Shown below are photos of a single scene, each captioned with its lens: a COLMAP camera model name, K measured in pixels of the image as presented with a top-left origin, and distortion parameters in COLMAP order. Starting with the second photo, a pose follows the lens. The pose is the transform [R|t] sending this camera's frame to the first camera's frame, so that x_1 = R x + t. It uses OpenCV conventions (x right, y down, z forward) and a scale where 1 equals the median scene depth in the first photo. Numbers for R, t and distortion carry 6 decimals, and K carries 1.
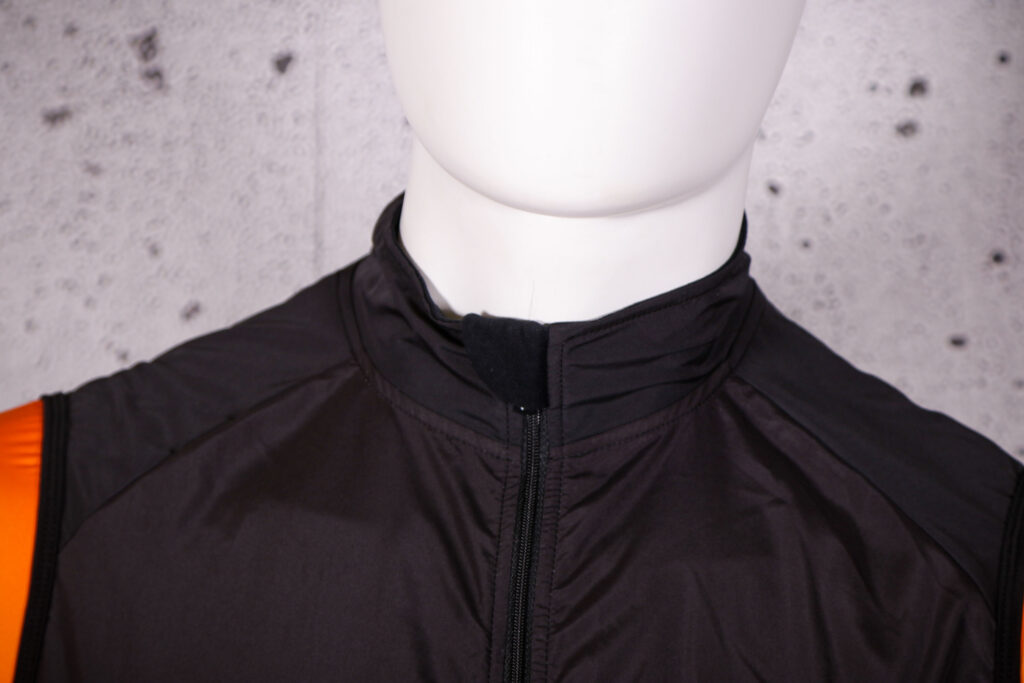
lens RADIAL K [[4401.3, 0, 512.0], [0, 4401.3, 341.5], [0, 0, 1]] dist [0.435463, 3.980860]
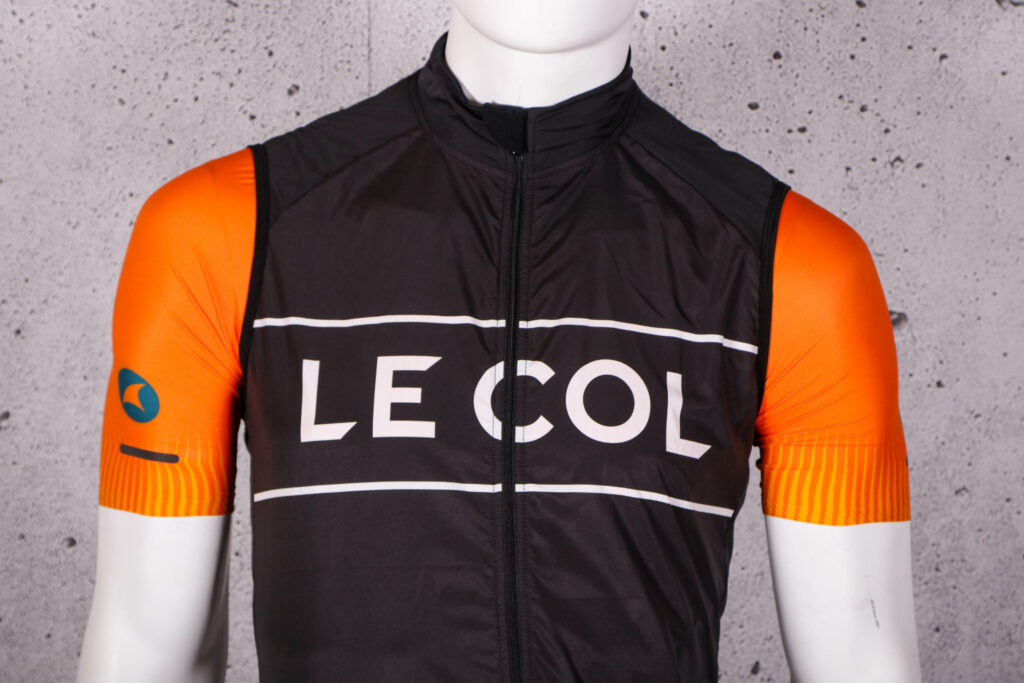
lens RADIAL K [[4107.5, 0, 512.0], [0, 4107.5, 341.5], [0, 0, 1]] dist [0.397677, 2.190820]
pose [[0.999556, -0.007553, 0.028813, -0.049234], [0.005594, 0.997705, 0.067477, -0.022747], [-0.029257, -0.067286, 0.997305, -0.760619]]
